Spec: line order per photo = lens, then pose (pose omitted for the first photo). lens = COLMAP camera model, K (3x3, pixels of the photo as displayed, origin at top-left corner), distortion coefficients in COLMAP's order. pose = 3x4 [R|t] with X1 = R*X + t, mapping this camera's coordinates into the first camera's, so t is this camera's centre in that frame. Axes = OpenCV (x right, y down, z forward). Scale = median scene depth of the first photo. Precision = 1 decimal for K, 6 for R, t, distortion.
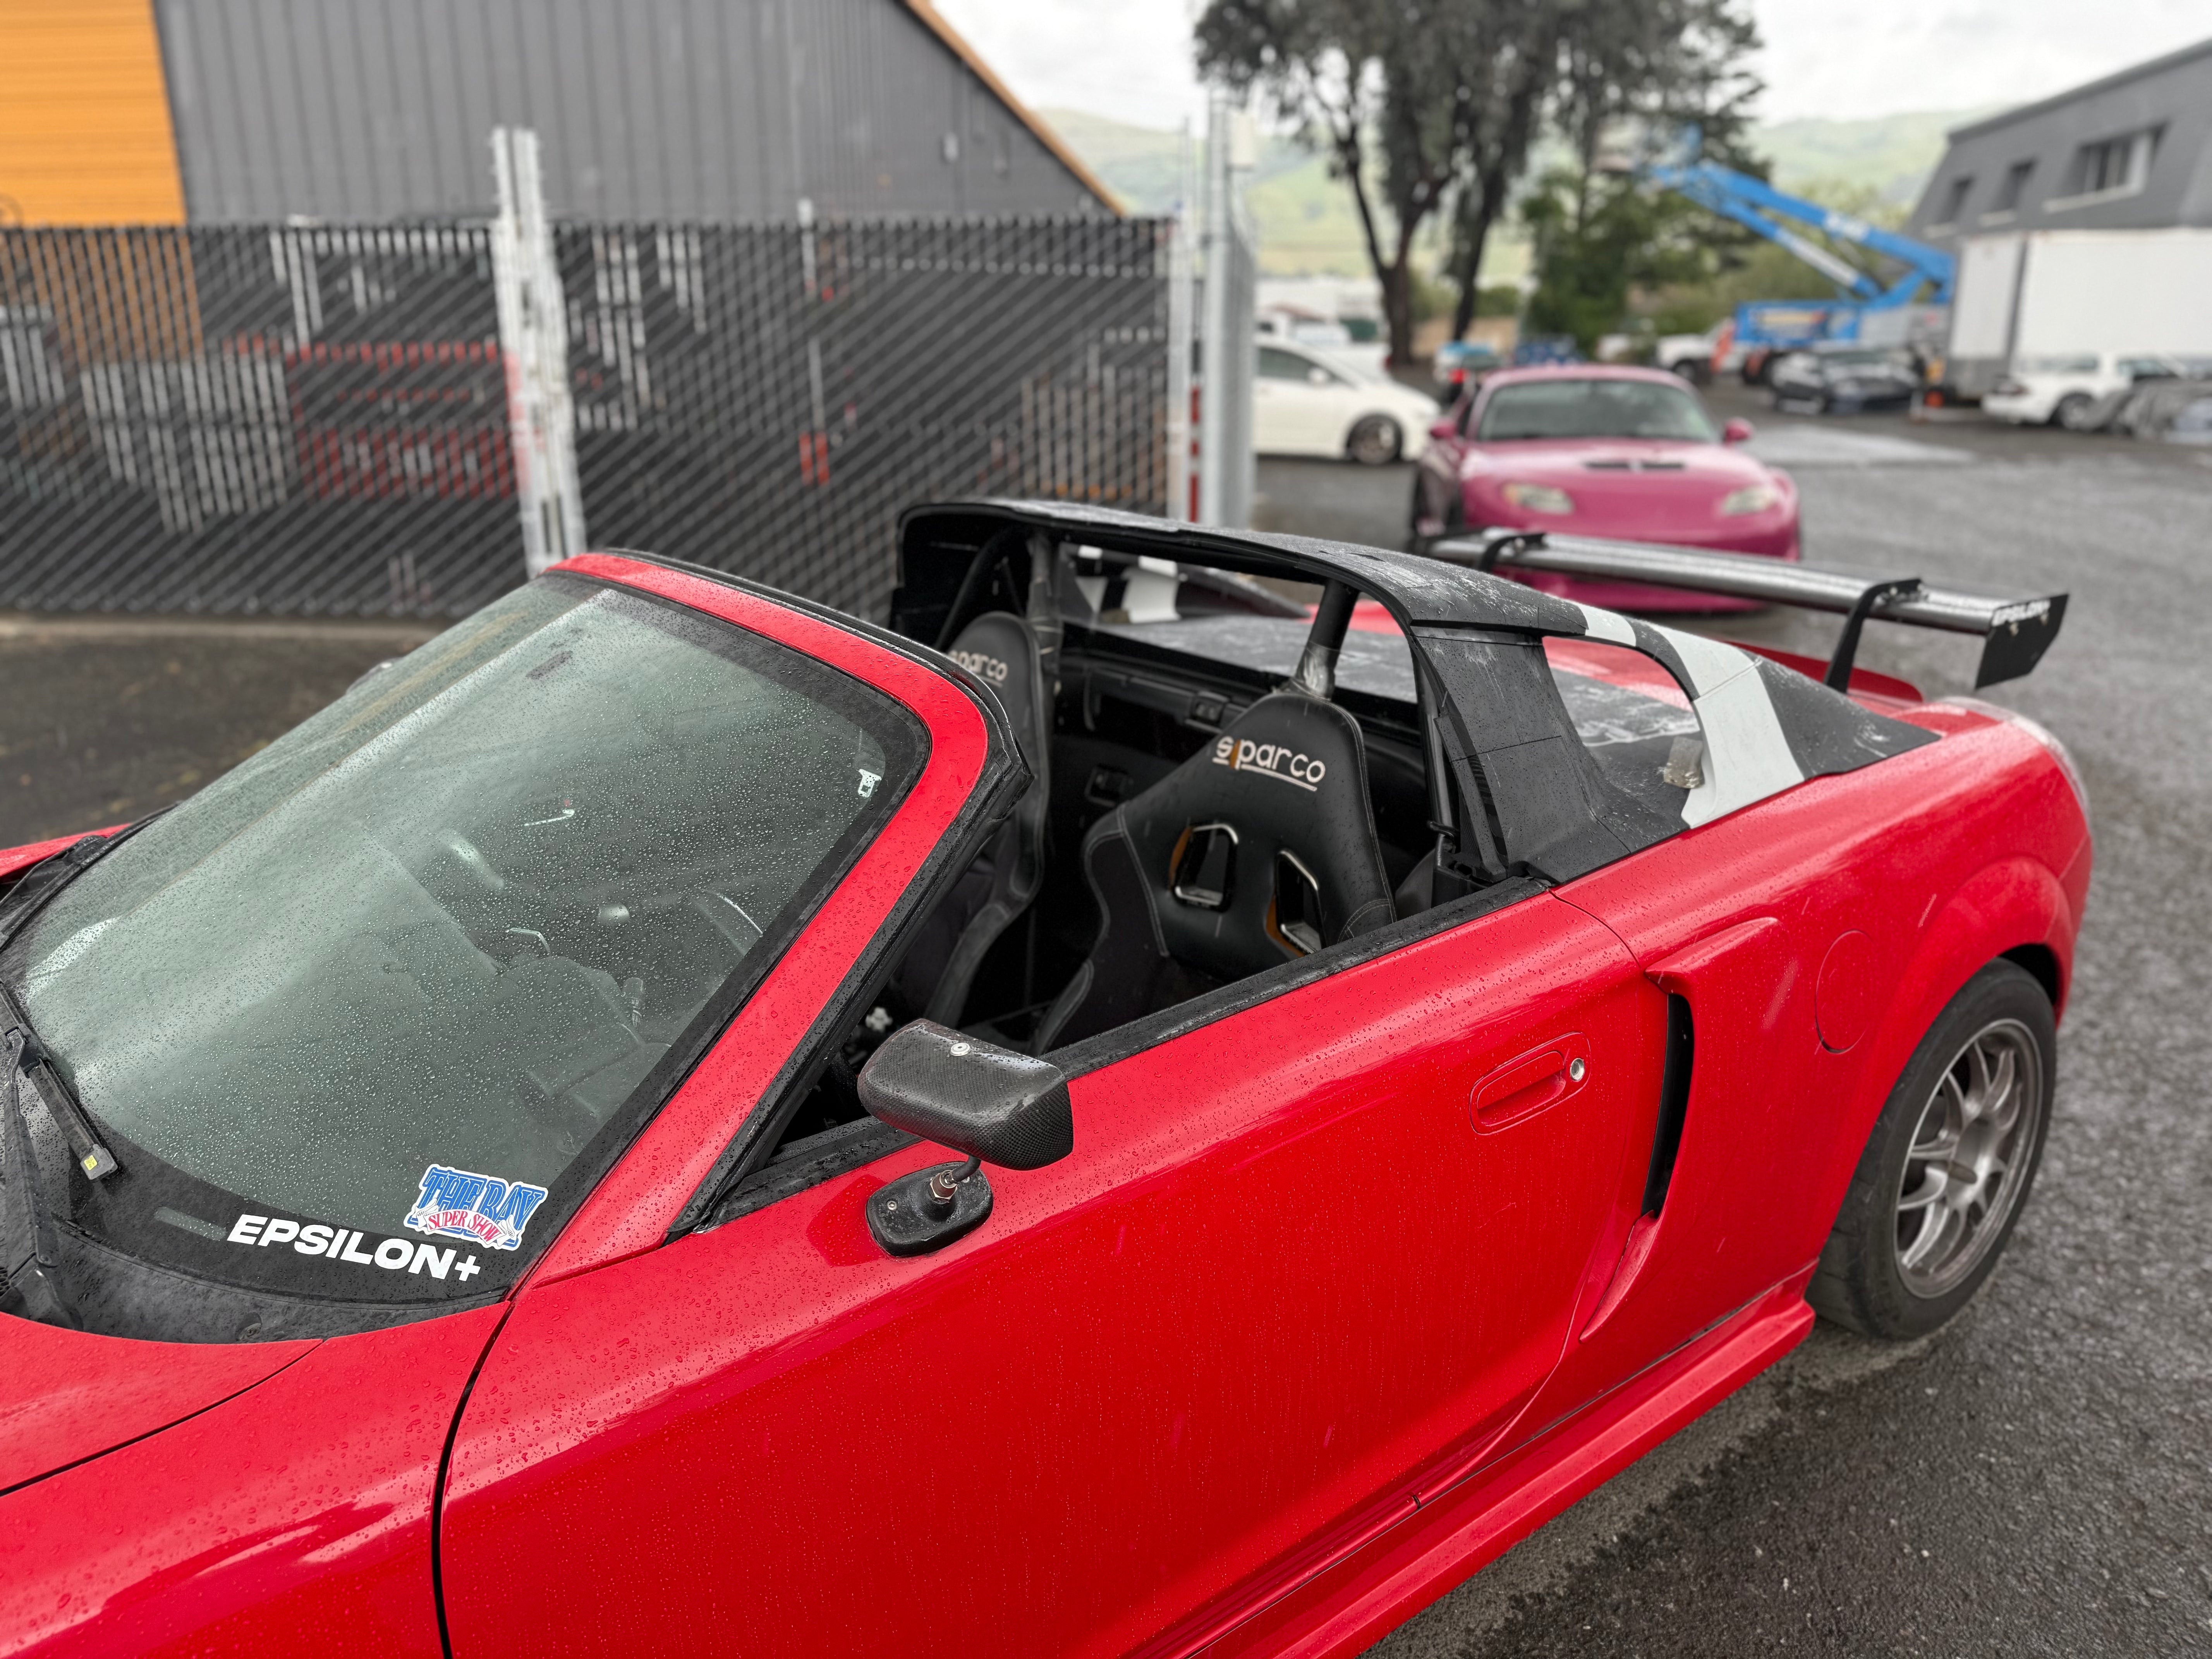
lens RADIAL K [[1539.0, 0, 1111.3], [0, 1539.0, 850.8], [0, 0, 1]] dist [0.039068, -0.047974]
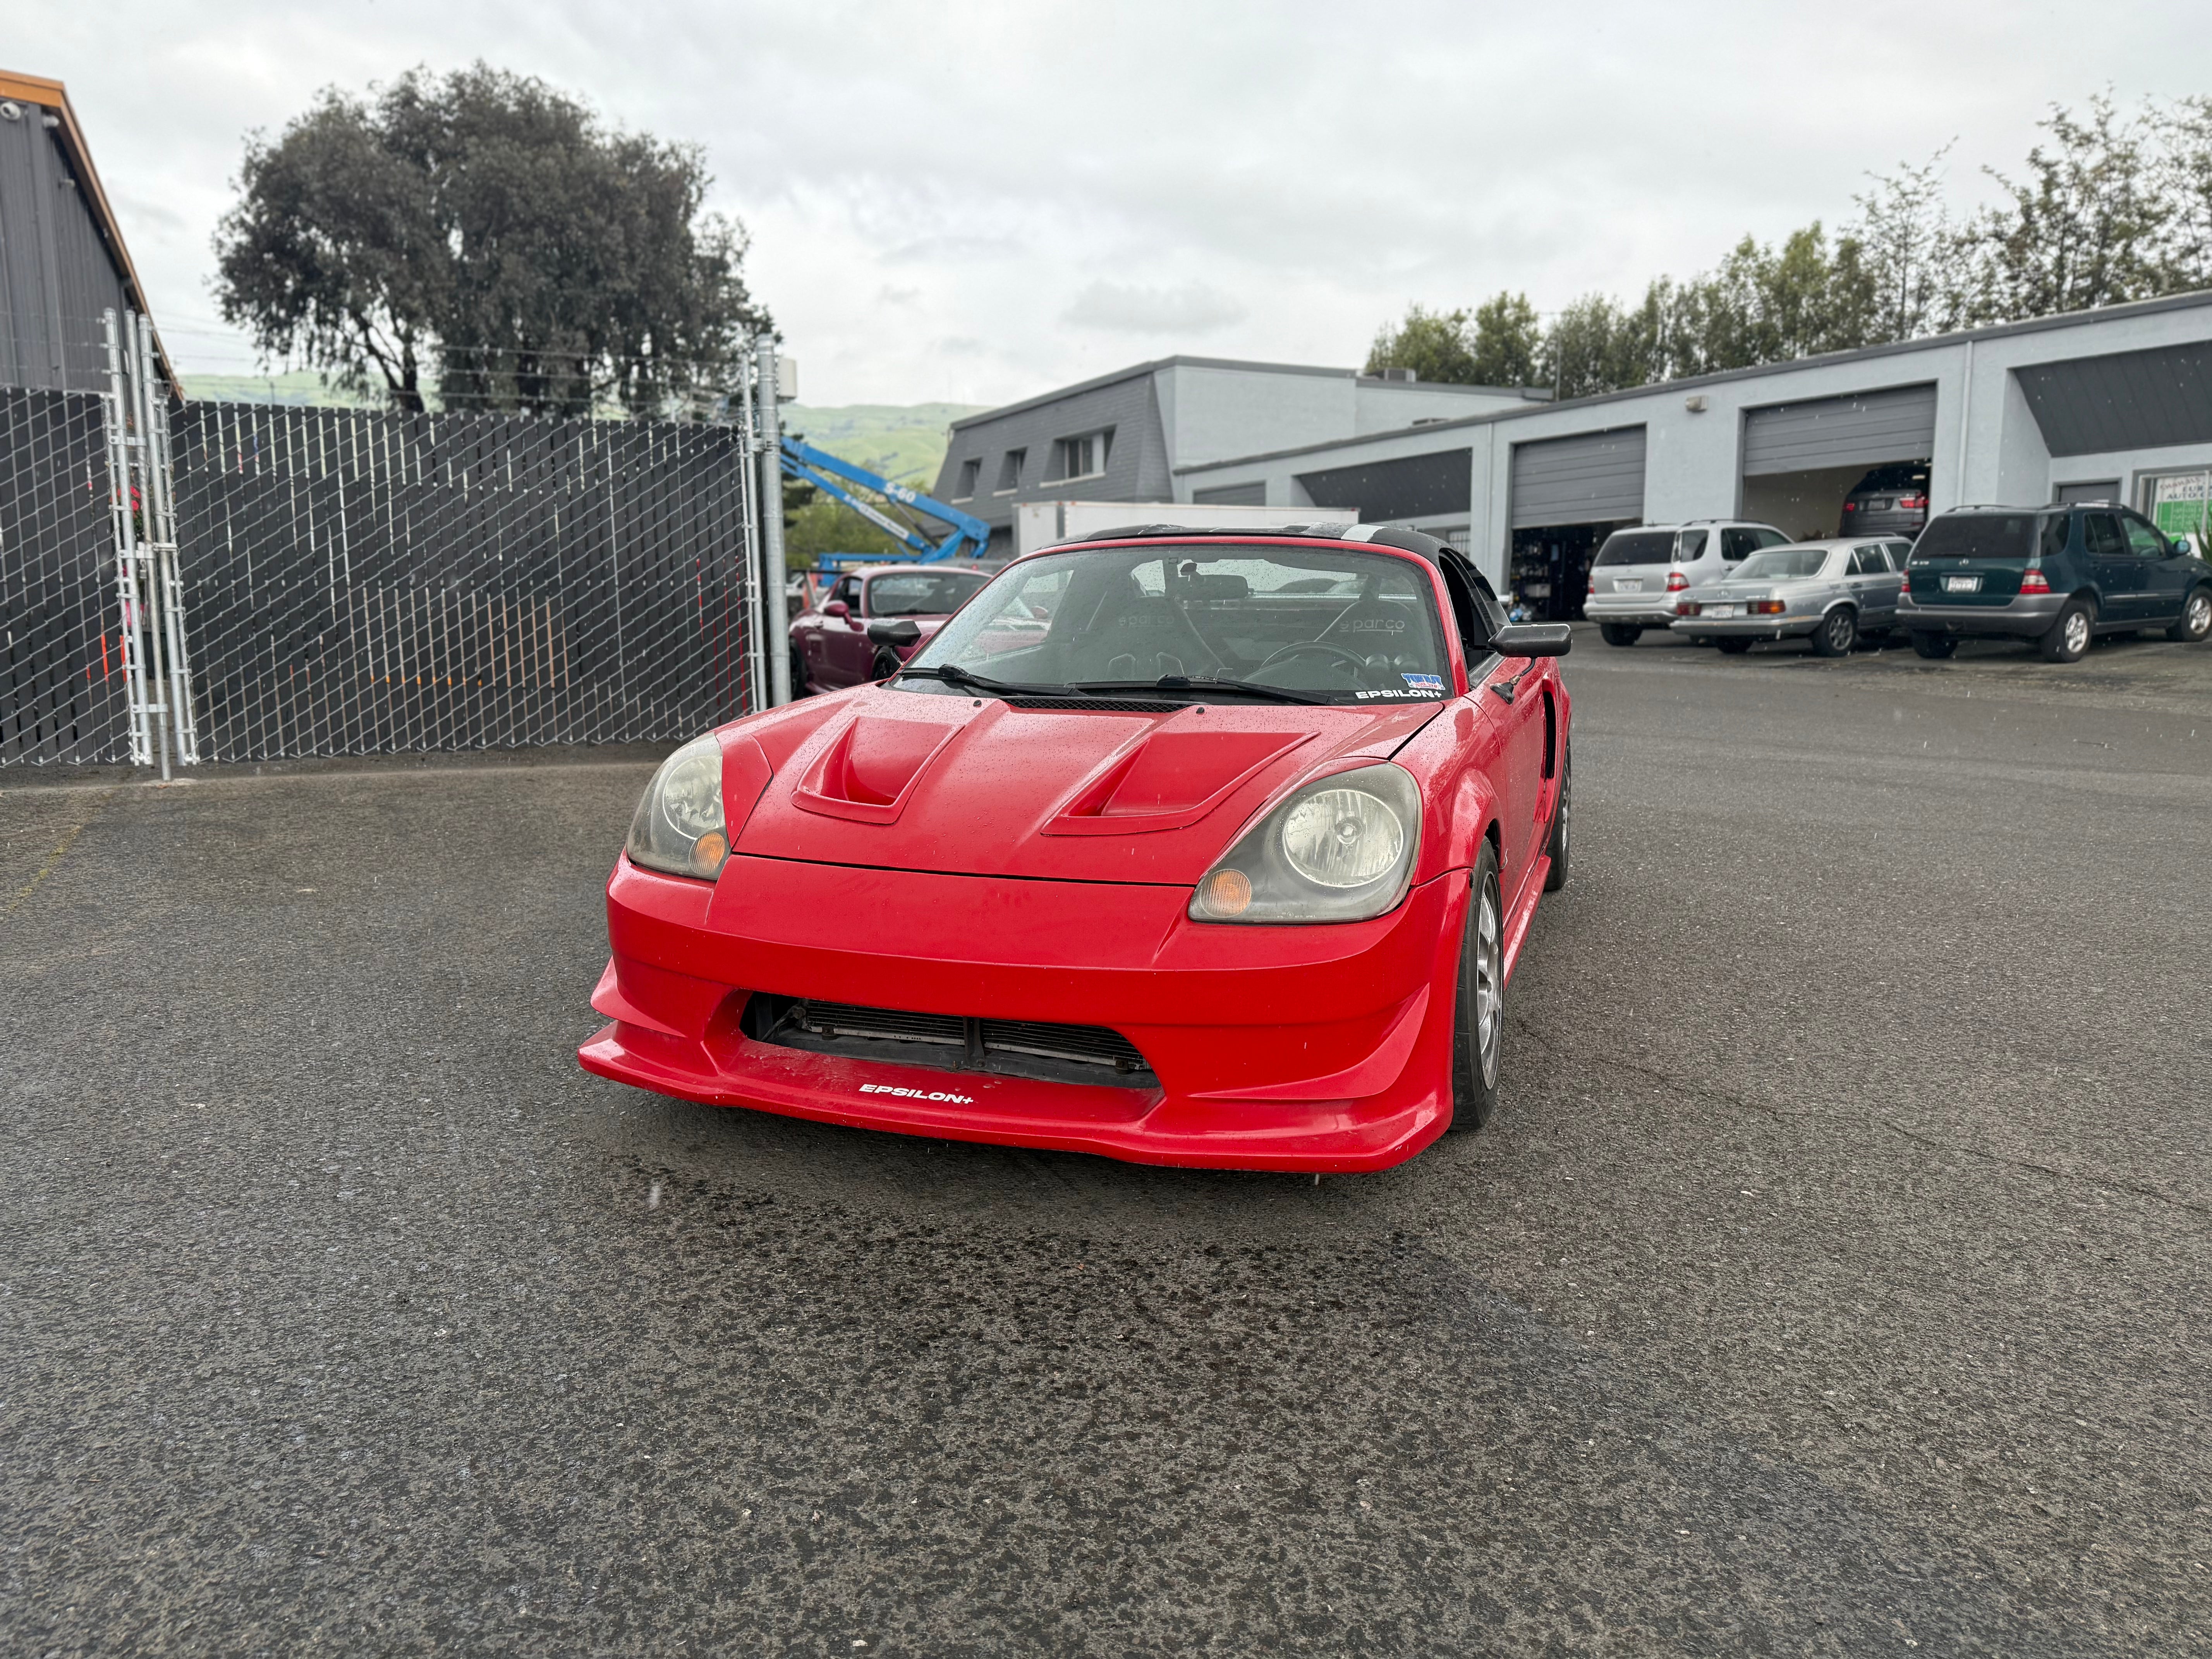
lens RADIAL K [[1539.0, 0, 1099.7], [0, 1539.0, 838.2], [0, 0, 1]] dist [0.039068, -0.047974]
pose [[0.835088, -0.078107, 0.544543, -0.205777], [0.164275, 0.980110, -0.111343, 0.059977], [-0.525015, 0.182436, 0.831310, -0.090571]]
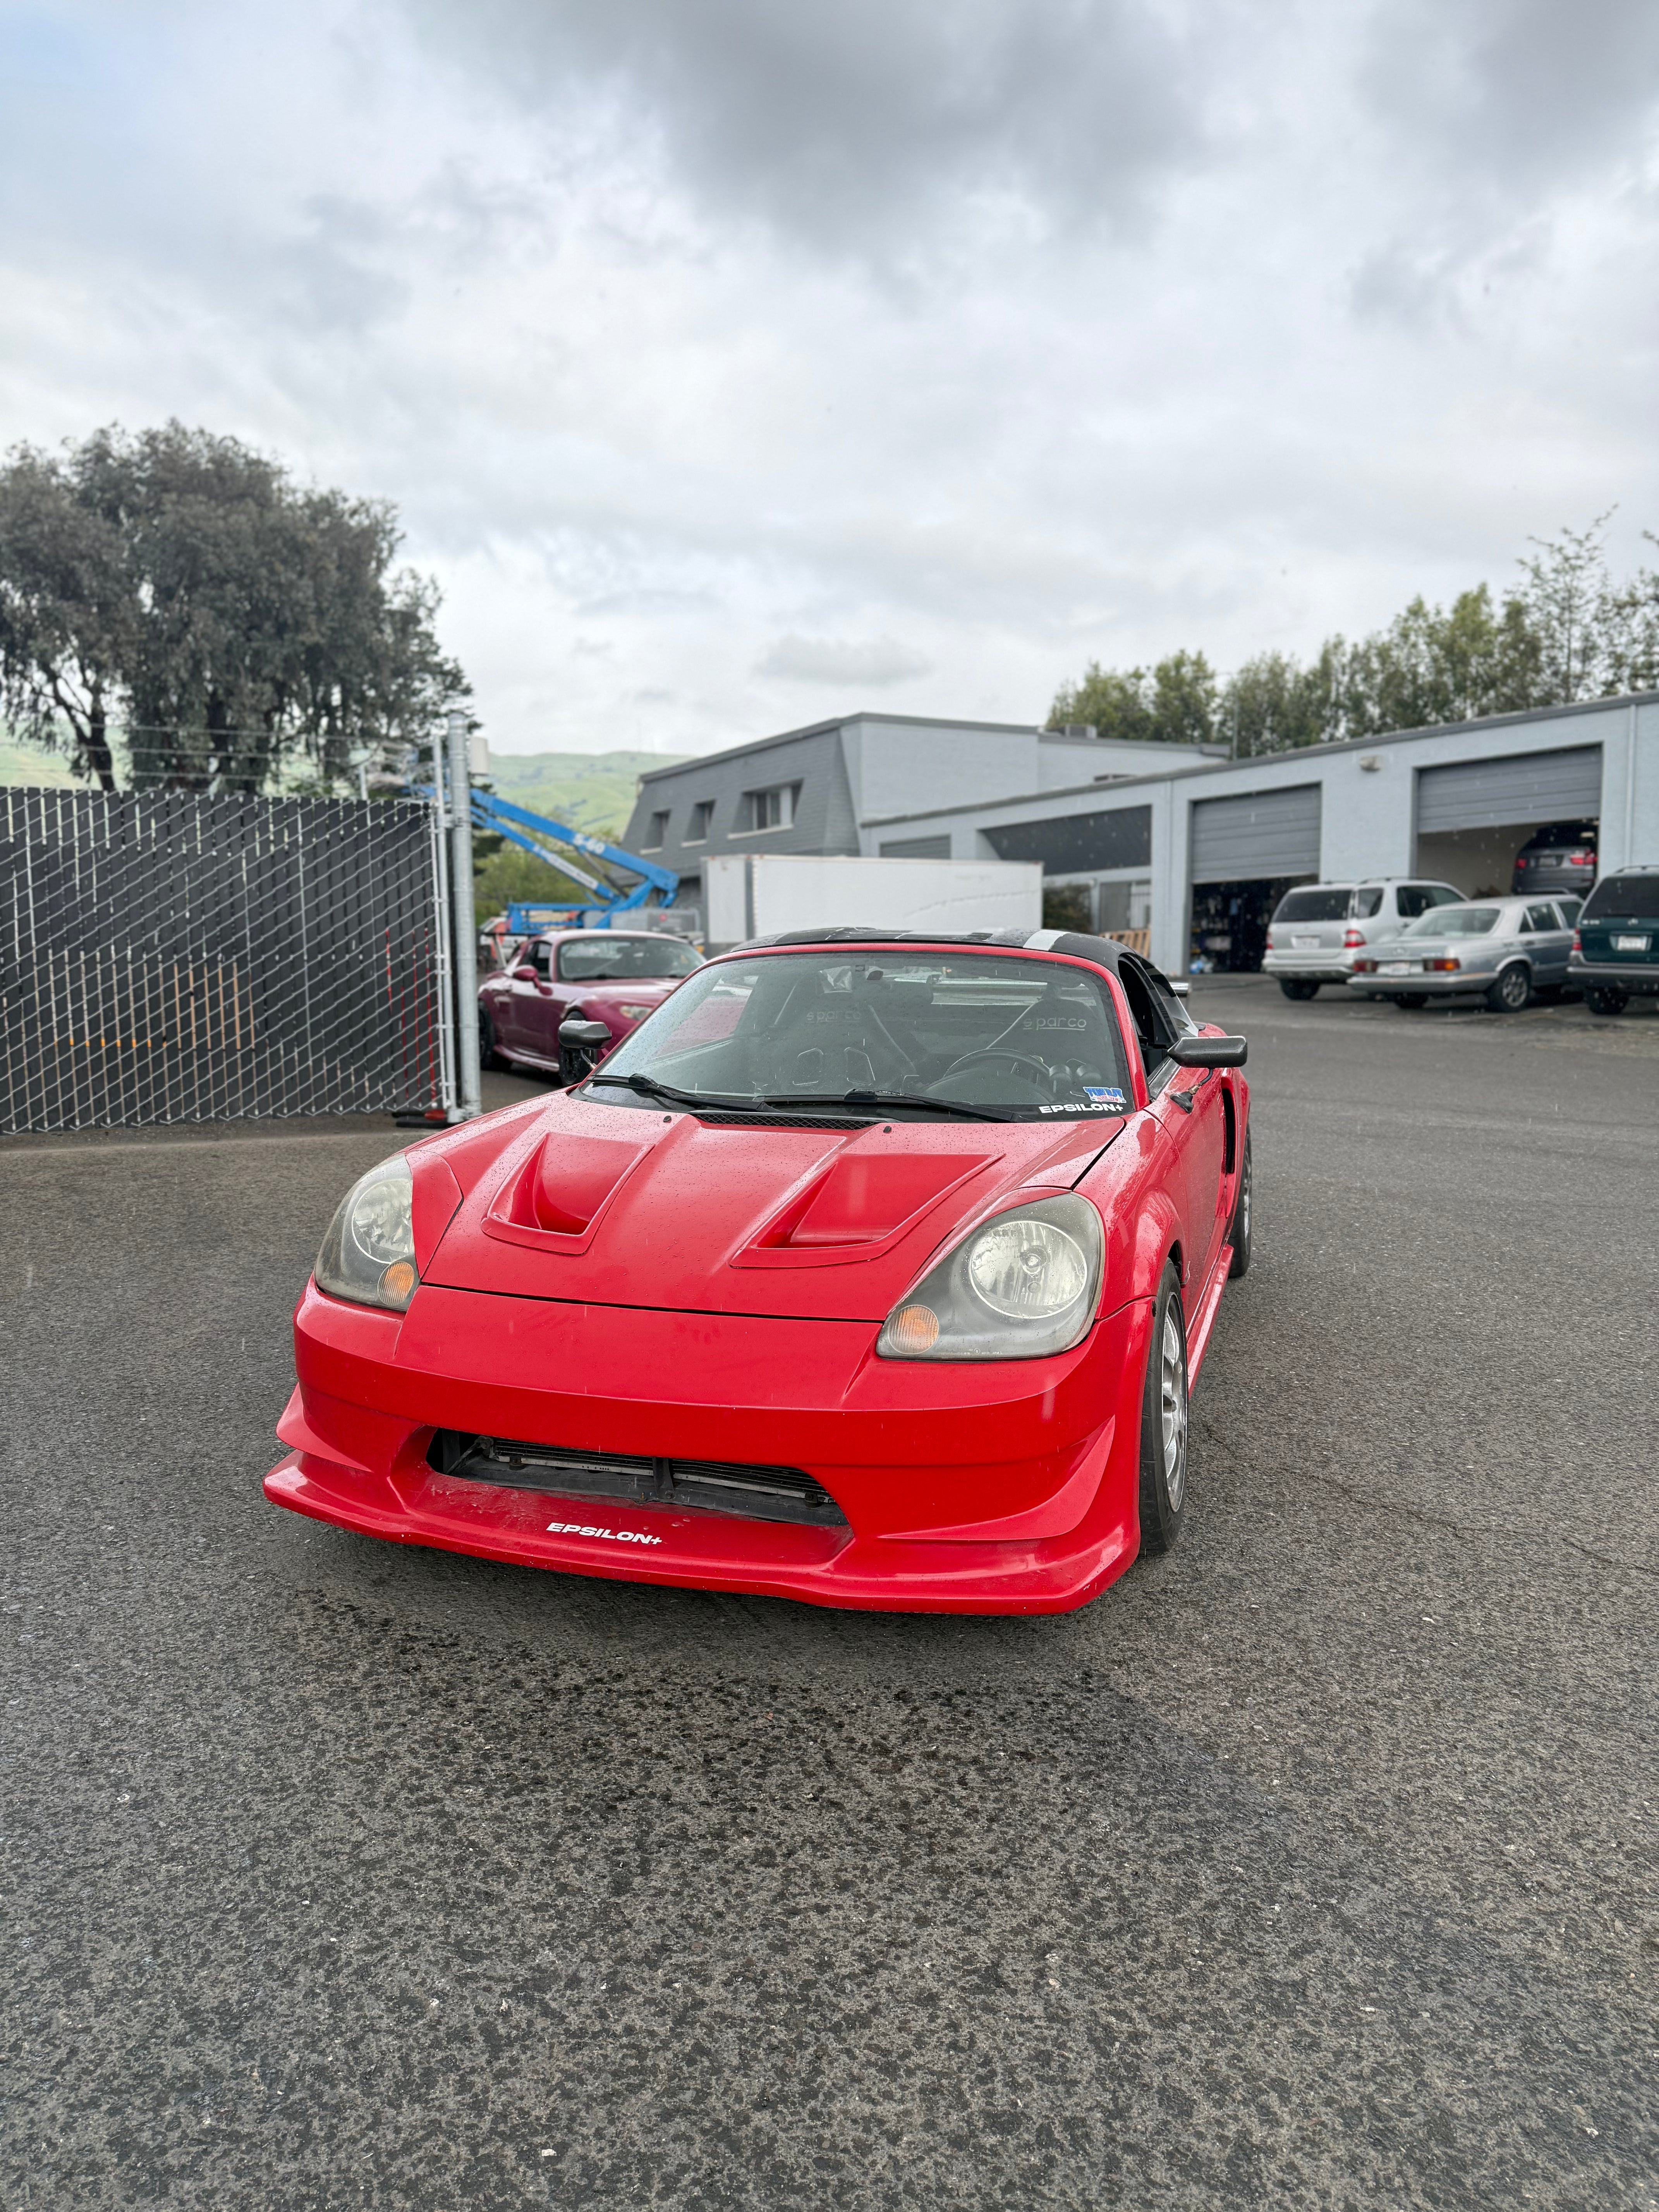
lens RADIAL K [[1539.0, 0, 825.6], [0, 1539.0, 1113.0], [0, 0, 1]] dist [0.039068, -0.047974]
pose [[0.821302, -0.055887, 0.567750, -0.206492], [0.170576, 0.973721, -0.150903, 0.049758], [-0.544396, 0.220781, 0.809252, -0.095017]]
